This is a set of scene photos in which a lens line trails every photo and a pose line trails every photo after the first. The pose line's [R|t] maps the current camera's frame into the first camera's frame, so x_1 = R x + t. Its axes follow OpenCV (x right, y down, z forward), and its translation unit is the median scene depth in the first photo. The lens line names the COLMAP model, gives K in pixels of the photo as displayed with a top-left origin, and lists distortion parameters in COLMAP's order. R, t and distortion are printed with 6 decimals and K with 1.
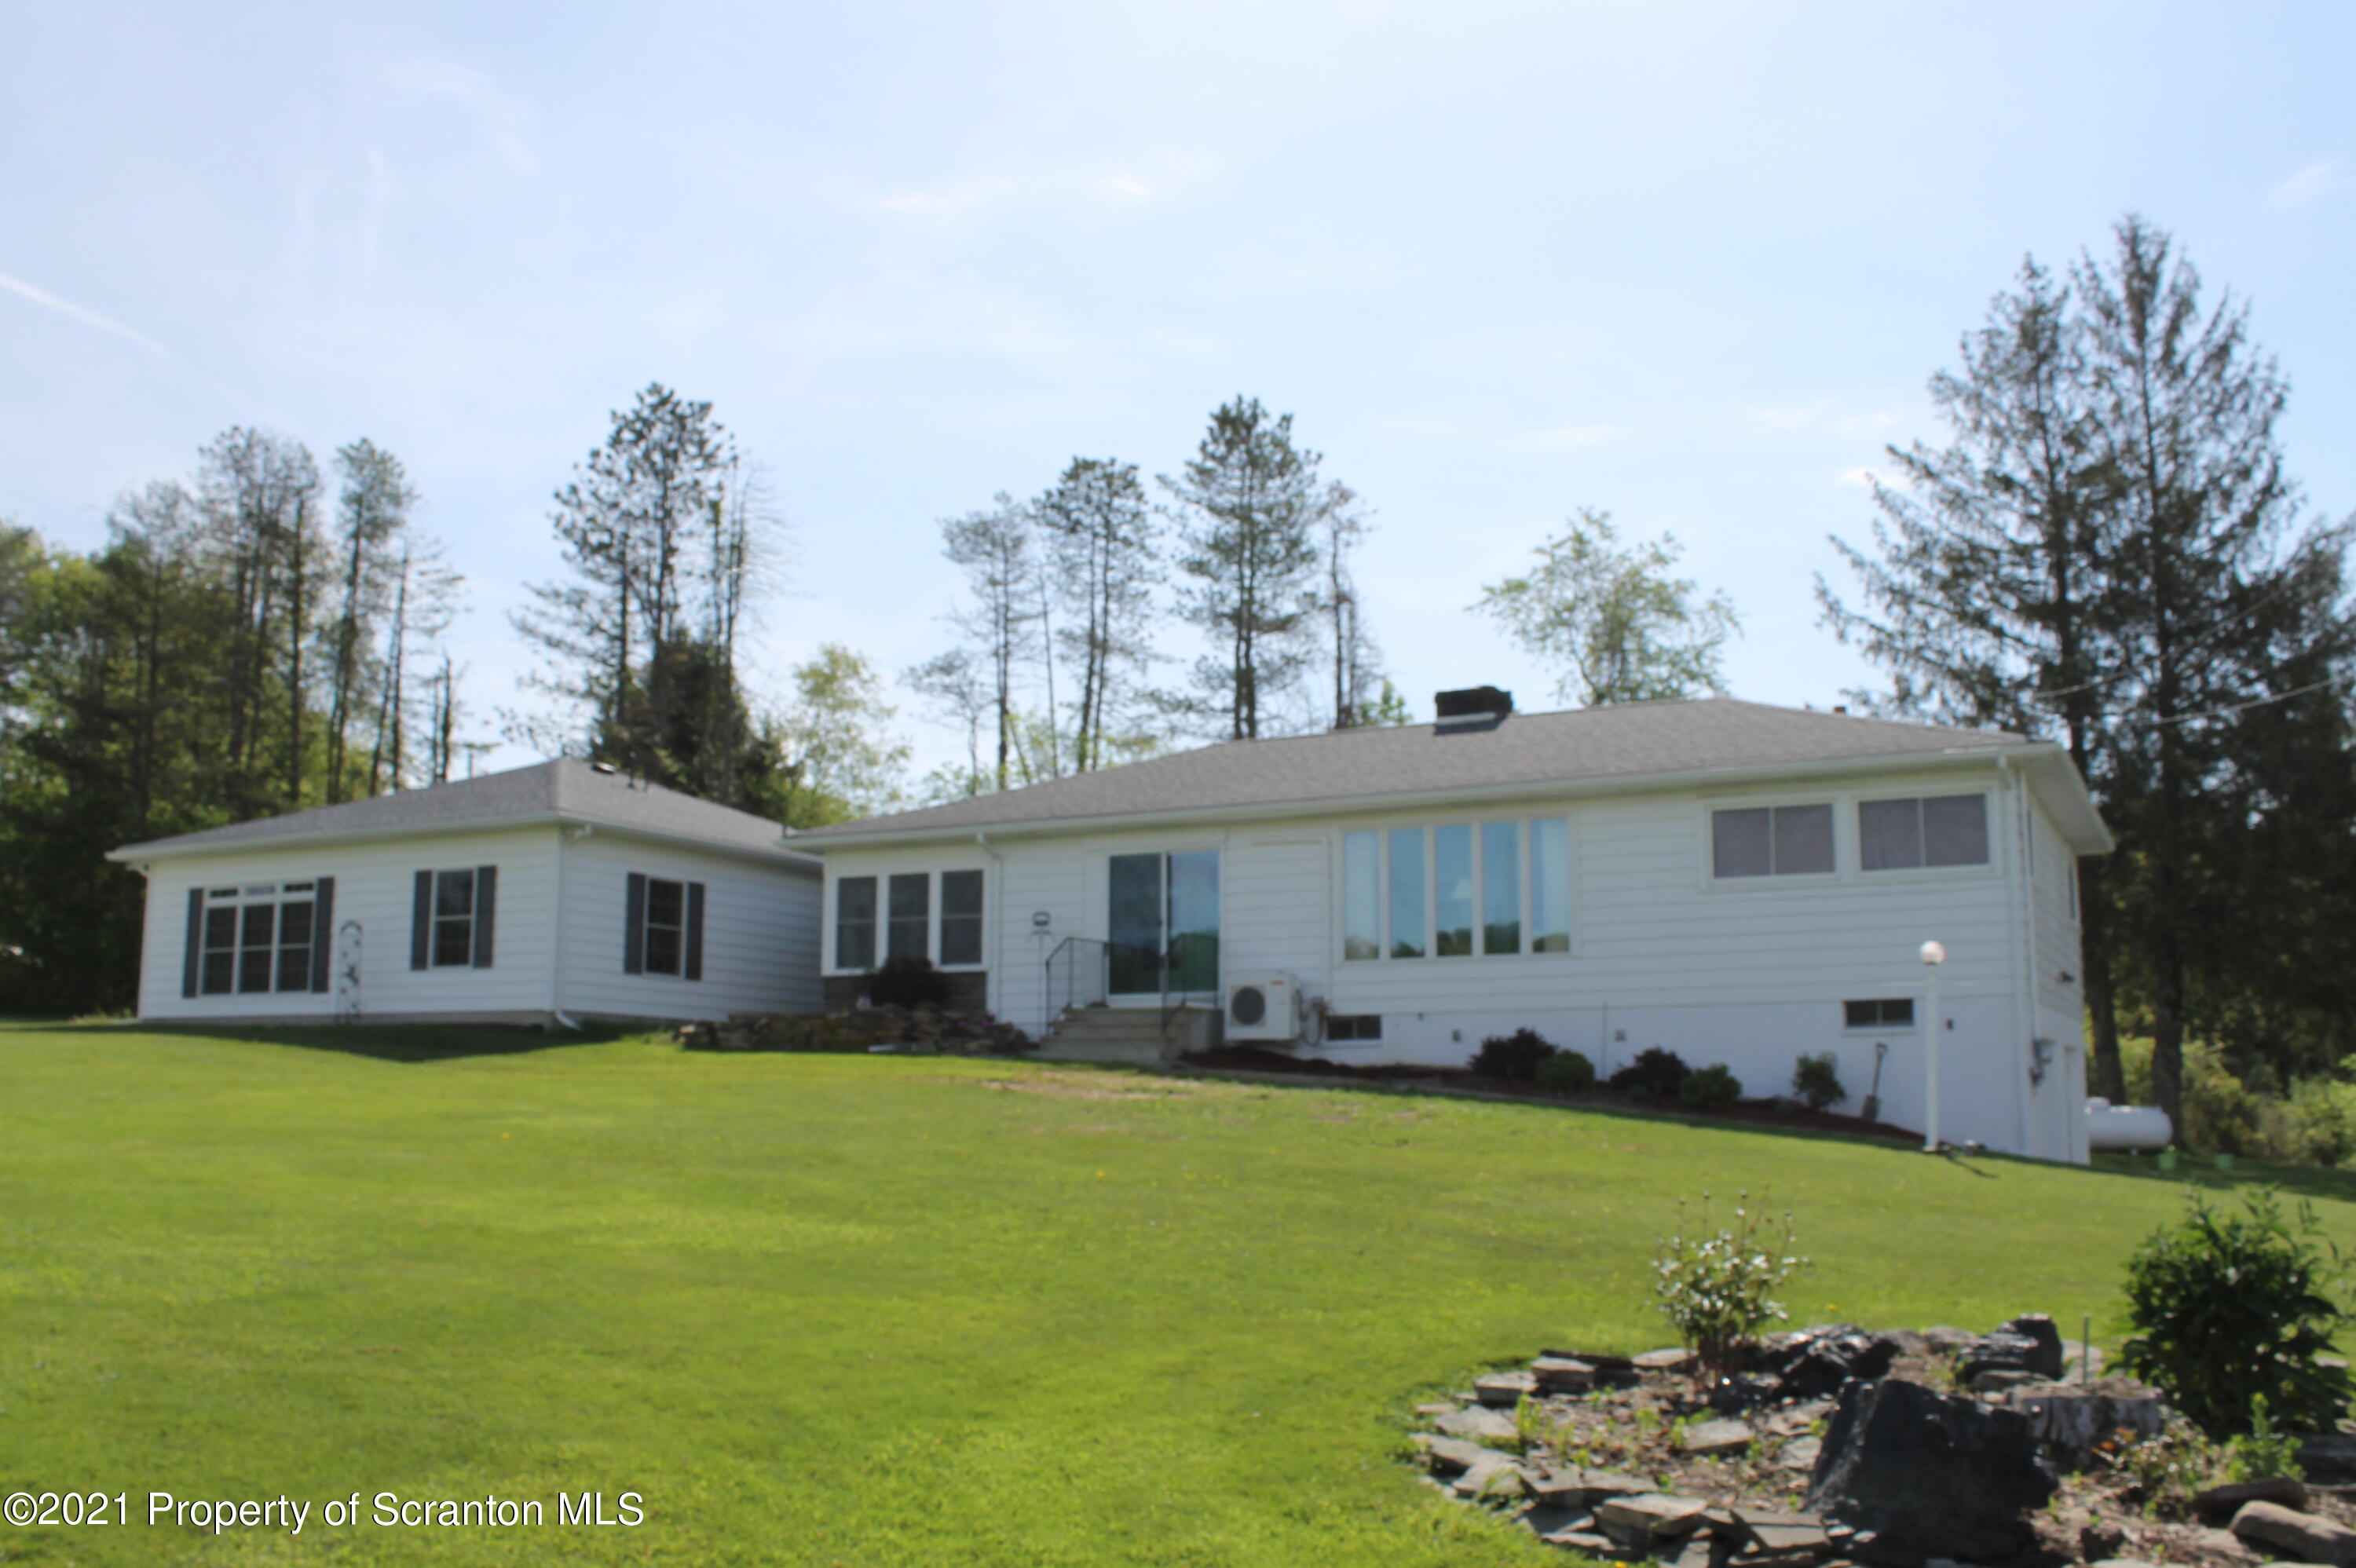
lens RADIAL K [[2032.5, 0, 1182.6], [0, 2032.5, 817.2], [0, 0, 1]] dist [-0.168614, 0.152061]
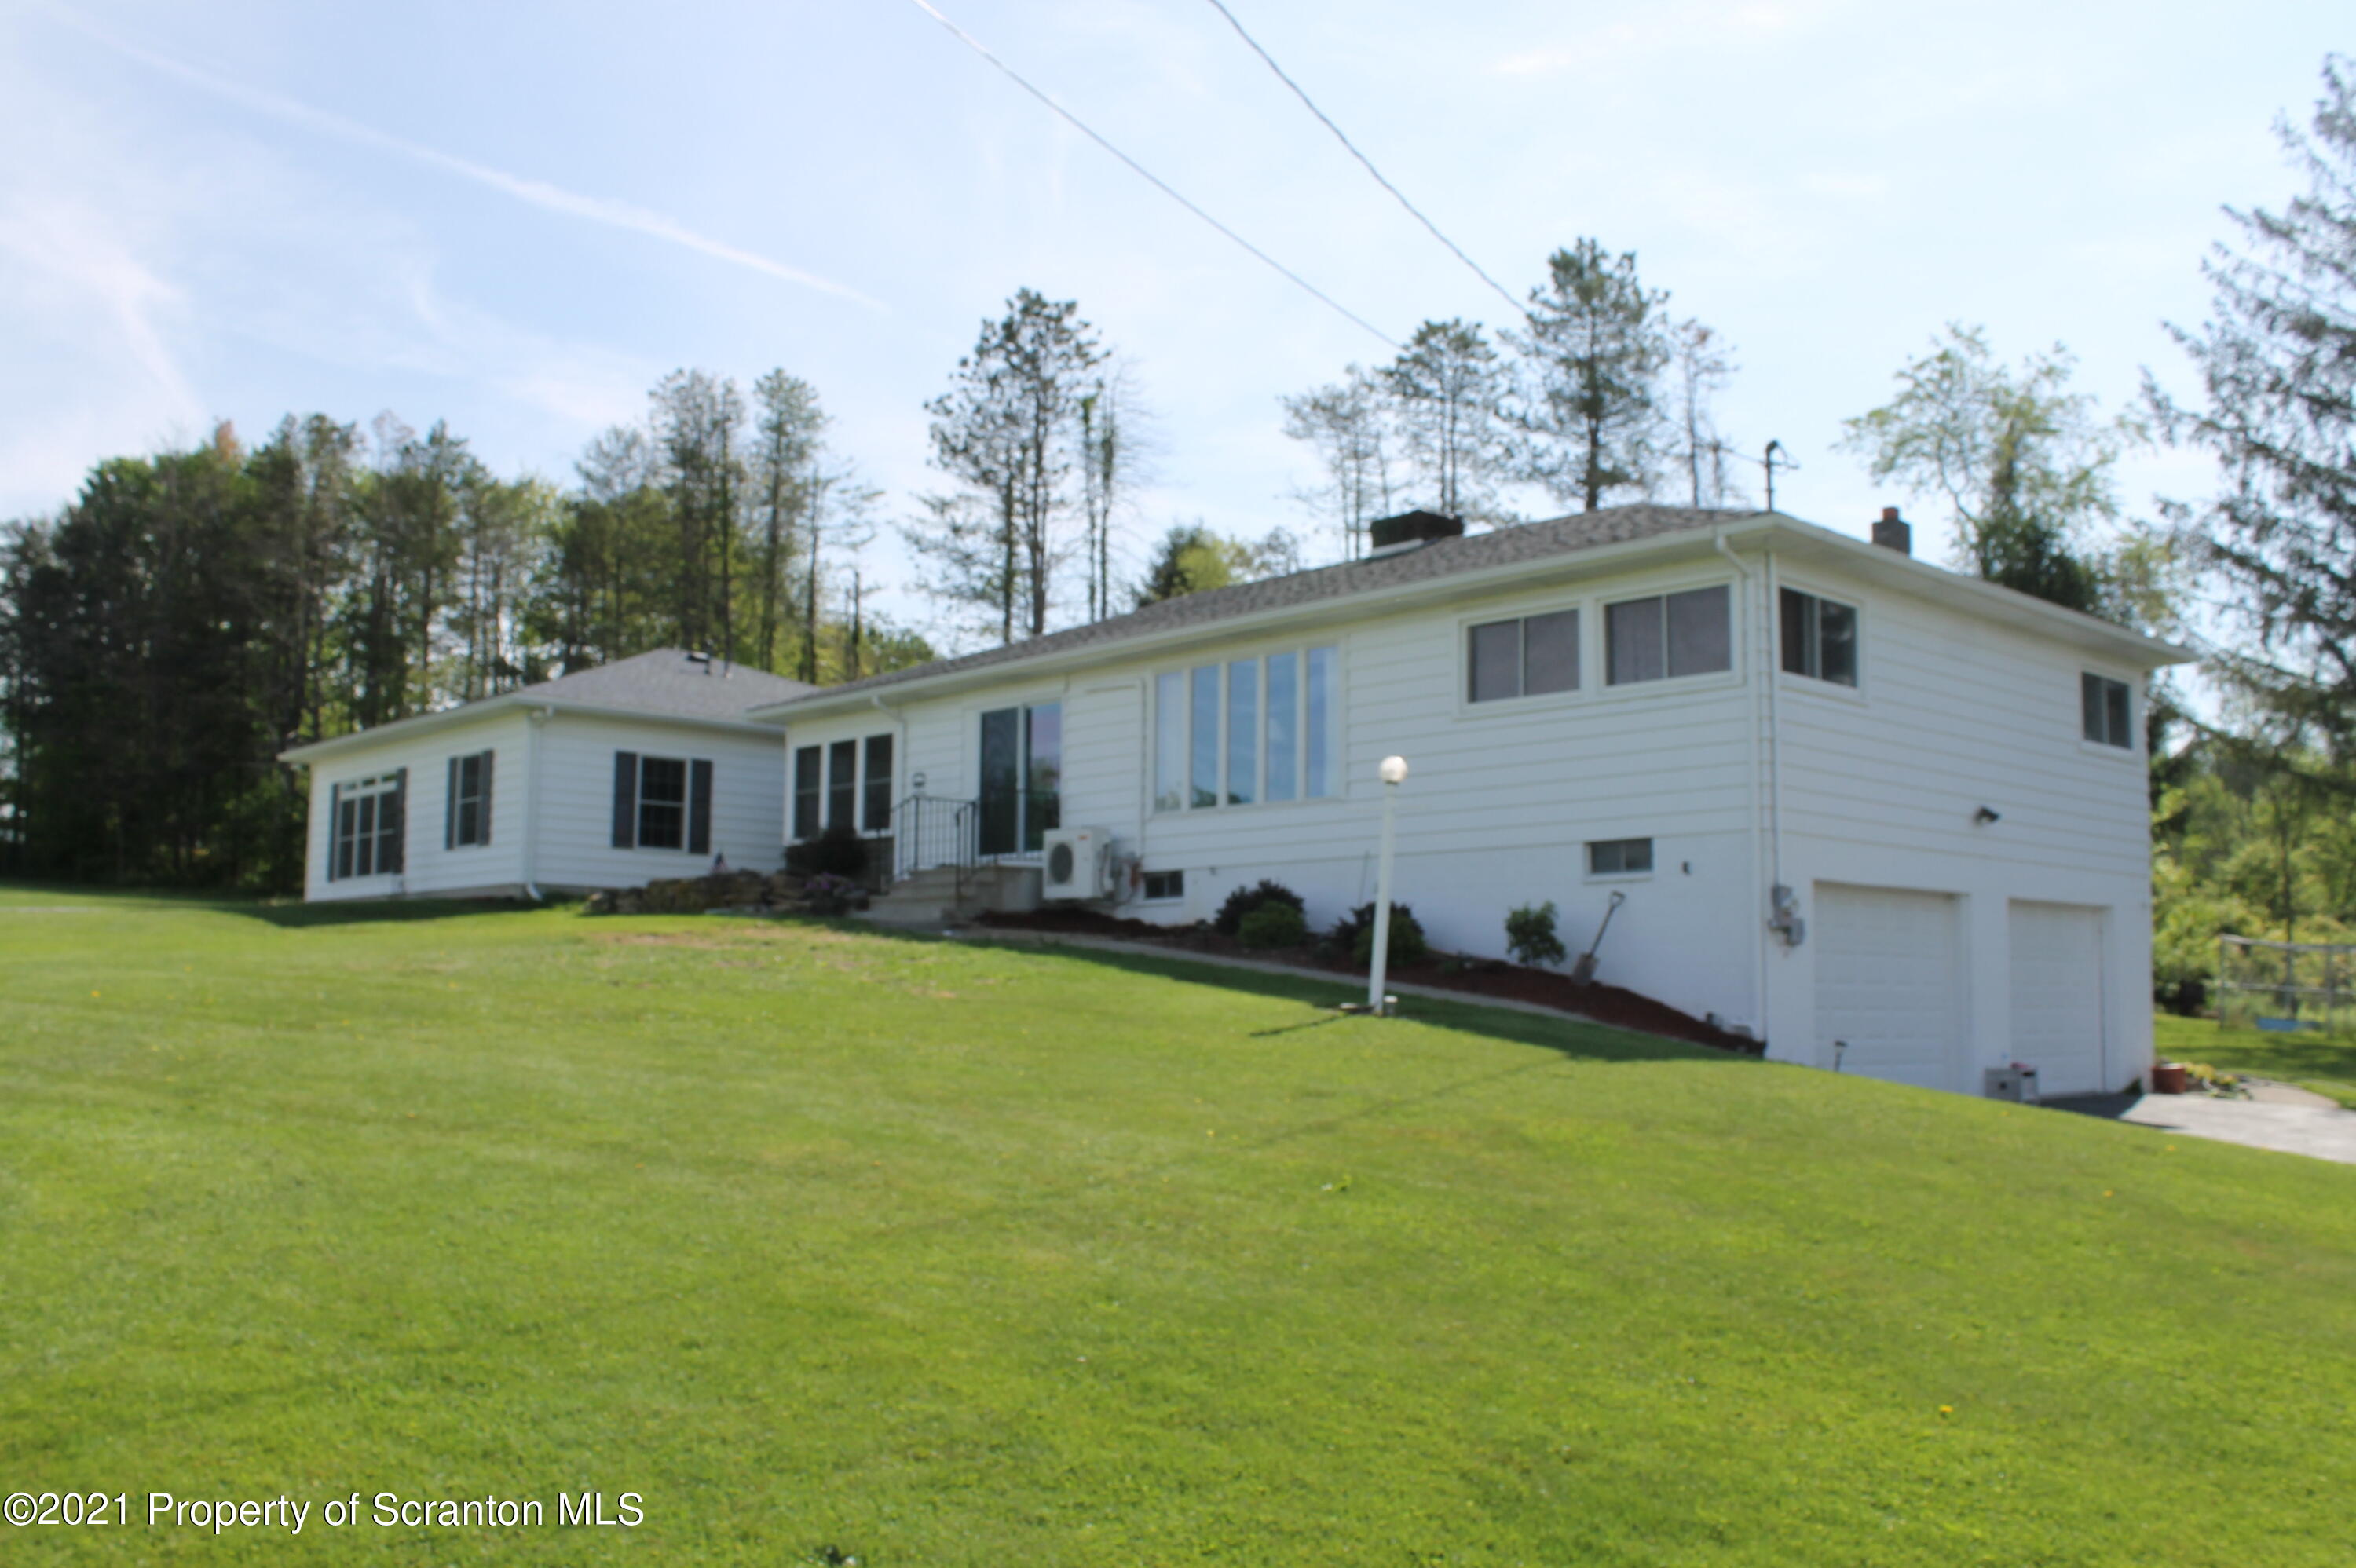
lens RADIAL K [[2032.5, 0, 1182.6], [0, 2032.5, 817.2], [0, 0, 1]] dist [-0.168614, 0.152061]
pose [[0.942600, -0.024985, -0.332987, 0.157889], [0.041380, 0.998250, 0.042236, 0.013419], [0.331349, -0.053591, 0.941985, 0.050343]]
